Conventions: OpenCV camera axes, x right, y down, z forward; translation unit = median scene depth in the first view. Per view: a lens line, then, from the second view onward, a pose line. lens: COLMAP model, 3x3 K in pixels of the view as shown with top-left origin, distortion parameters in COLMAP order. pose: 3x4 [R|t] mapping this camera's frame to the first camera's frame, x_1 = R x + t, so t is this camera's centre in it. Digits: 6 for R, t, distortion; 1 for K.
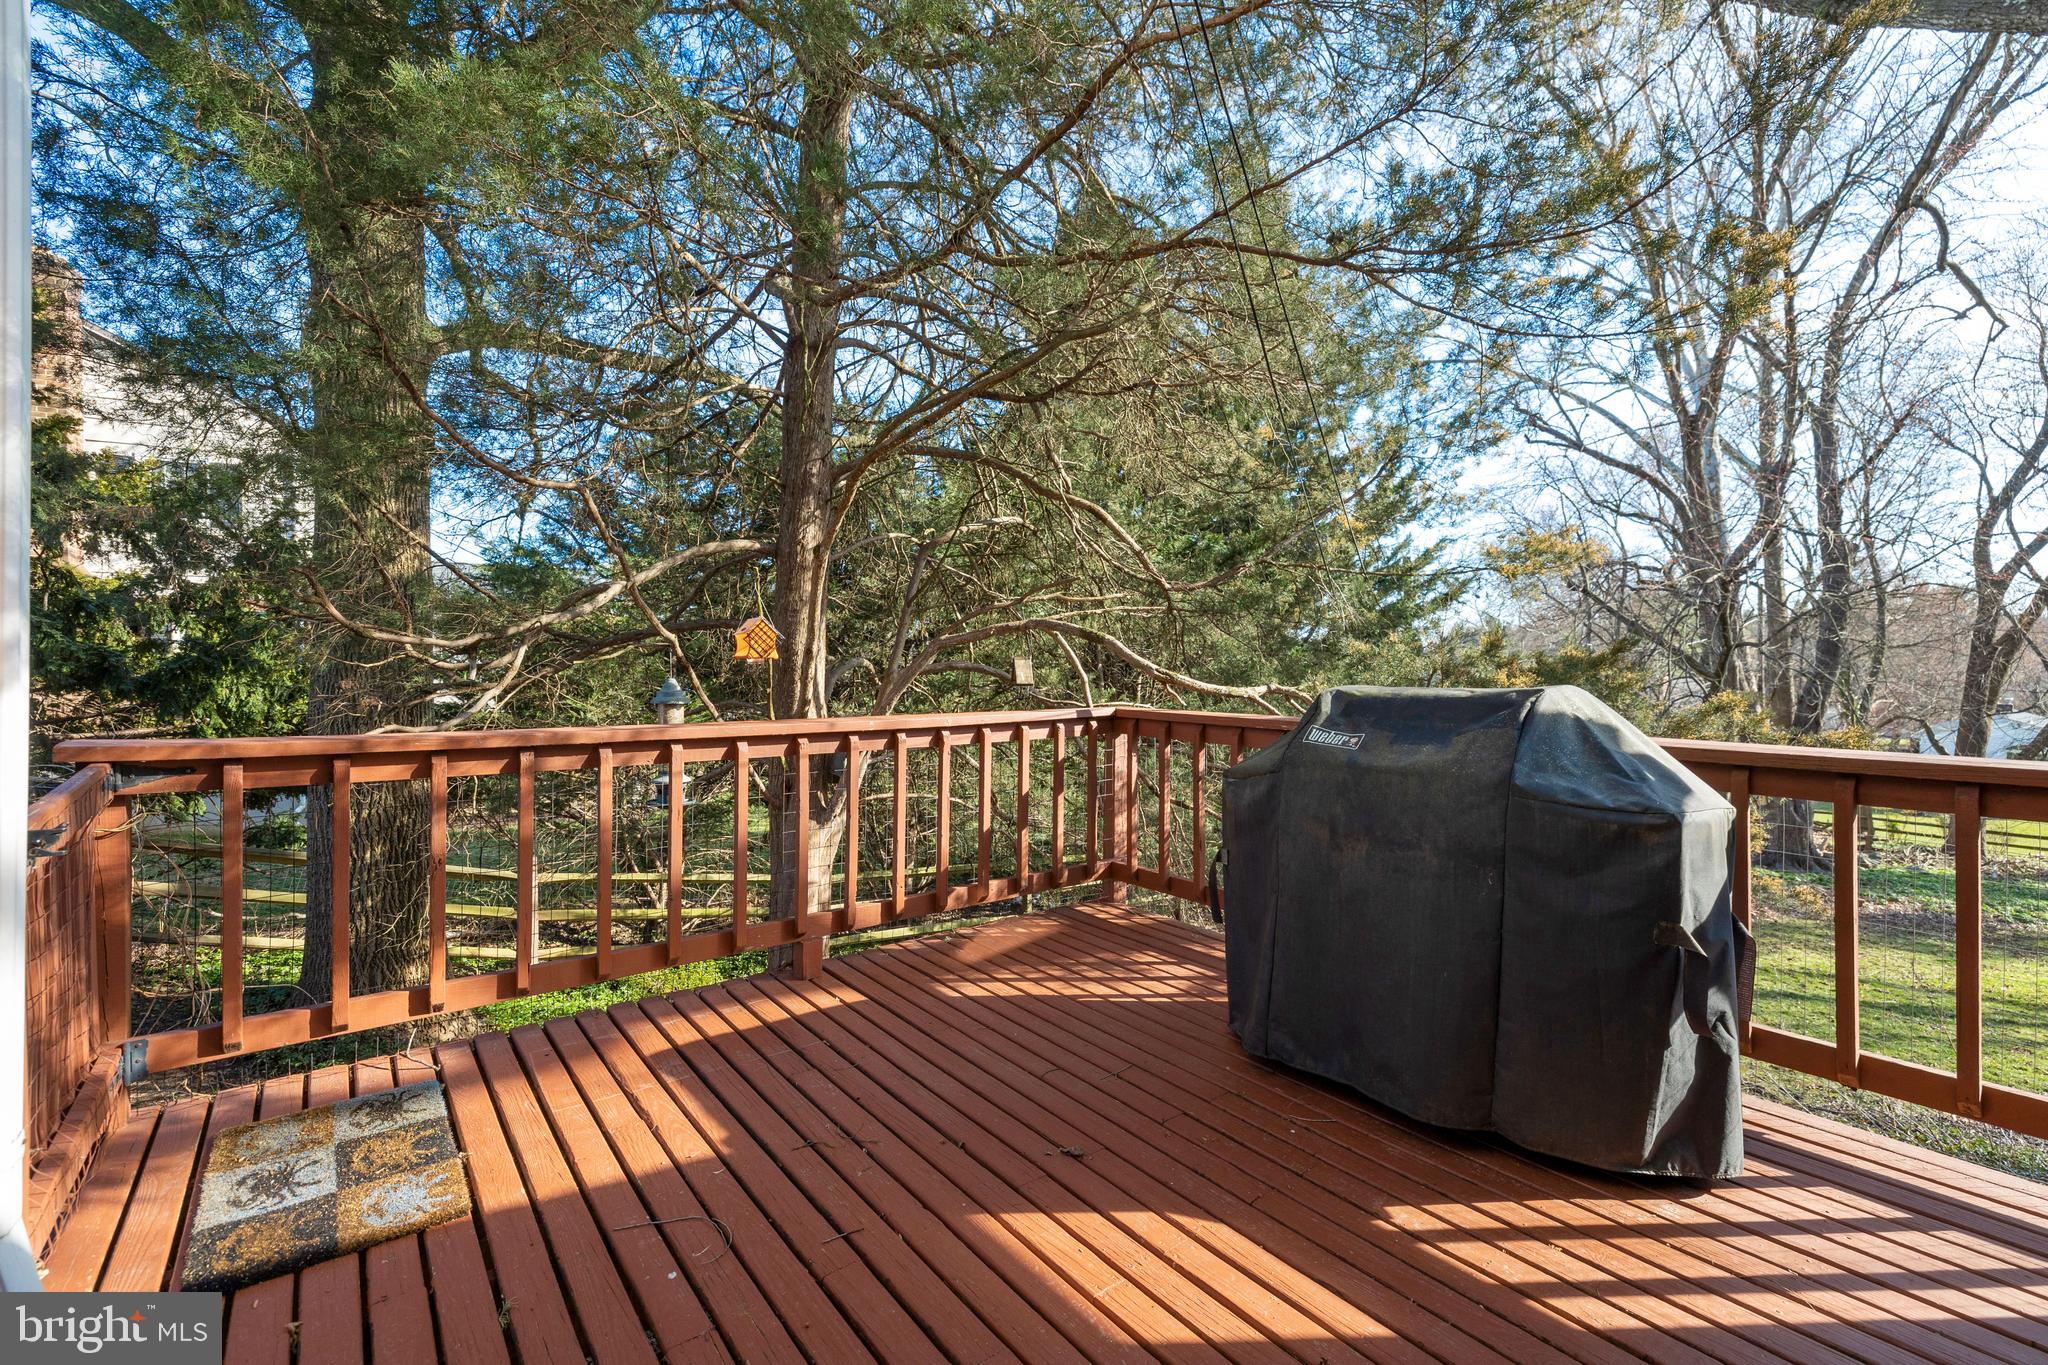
lens RADIAL K [[884.4, 0, 1023.8], [0, 884.4, 672.8], [0, 0, 1]] dist [0.000745, -0.000075]
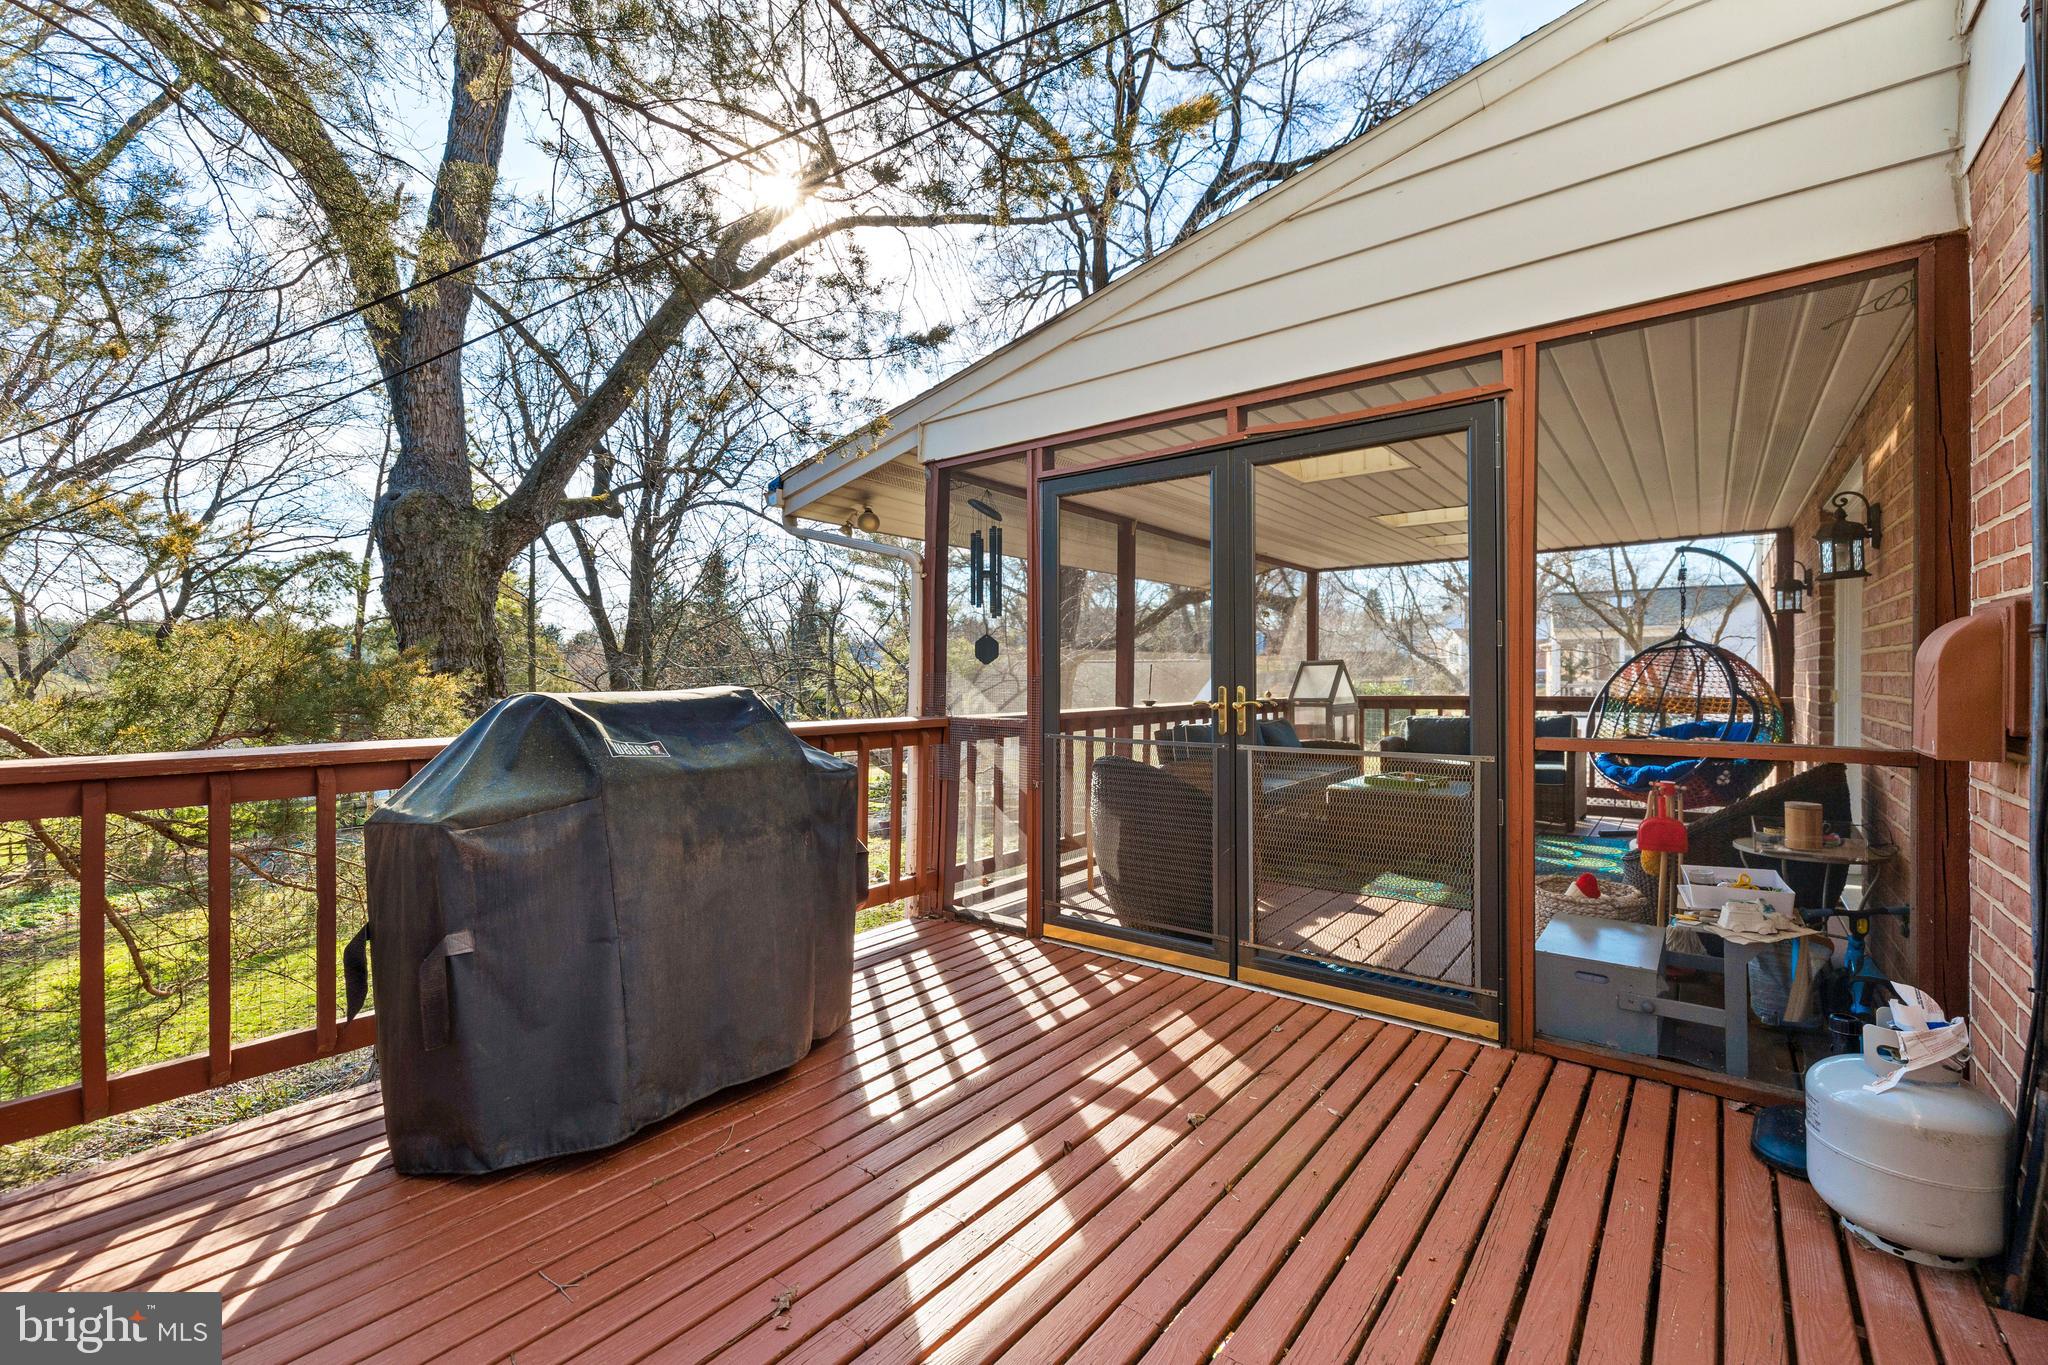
lens RADIAL K [[884.4, 0, 1022.1], [0, 884.4, 674.0], [0, 0, 1]] dist [0.000745, -0.000075]
pose [[-0.244035, -0.001904, 0.969765, -0.832360], [0.006805, 0.999970, 0.003676, -0.004727], [-0.969743, 0.007496, -0.244015, 1.110234]]
